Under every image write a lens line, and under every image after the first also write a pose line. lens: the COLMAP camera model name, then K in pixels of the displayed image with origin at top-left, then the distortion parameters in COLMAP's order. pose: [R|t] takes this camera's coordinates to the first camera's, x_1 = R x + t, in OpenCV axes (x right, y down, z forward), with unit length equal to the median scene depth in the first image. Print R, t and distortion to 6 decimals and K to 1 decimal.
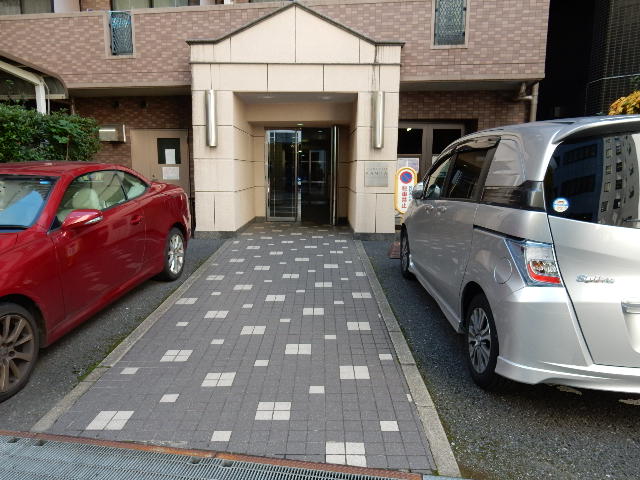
lens RADIAL K [[473.4, 0, 321.6], [0, 473.4, 239.9], [0, 0, 1]] dist [-0.004382, 0.004497]
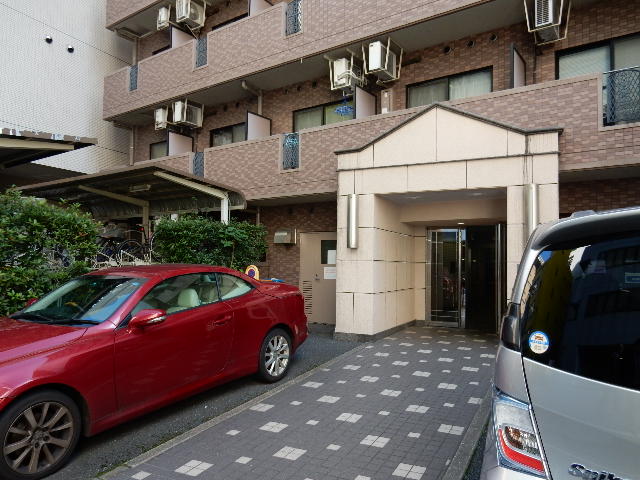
lens RADIAL K [[473.4, 0, 321.6], [0, 473.4, 239.9], [0, 0, 1]] dist [-0.004382, 0.004497]
pose [[0.894588, -0.018505, -0.446508, 0.162276], [-0.072965, 0.979687, -0.186789, -0.021083], [0.440895, 0.199679, 0.875066, 0.084709]]
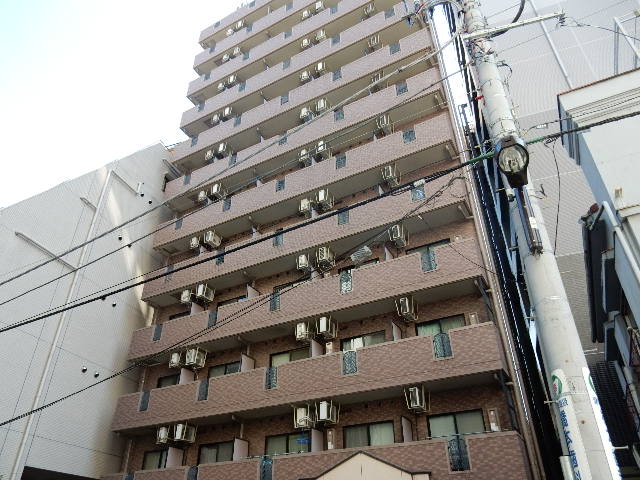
lens RADIAL K [[473.4, 0, 321.6], [0, 473.4, 239.9], [0, 0, 1]] dist [-0.004382, 0.004497]
pose [[0.942944, -0.195205, -0.269726, 0.402030], [-0.037877, 0.741954, -0.669380, 0.069297], [0.330791, 0.641404, 0.692227, -0.667349]]
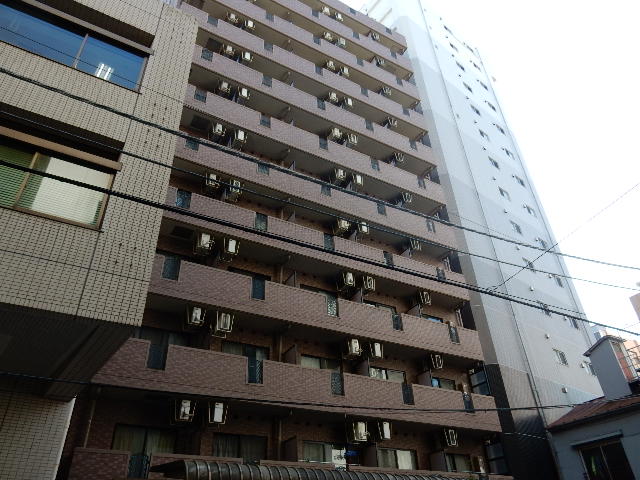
lens RADIAL K [[473.4, 0, 321.6], [0, 473.4, 239.9], [0, 0, 1]] dist [-0.004382, 0.004497]
pose [[0.772938, 0.334186, 0.539339, -1.800724], [0.138996, 0.740213, -0.657849, 0.012893], [-0.619070, 0.583442, 0.525688, -0.317768]]
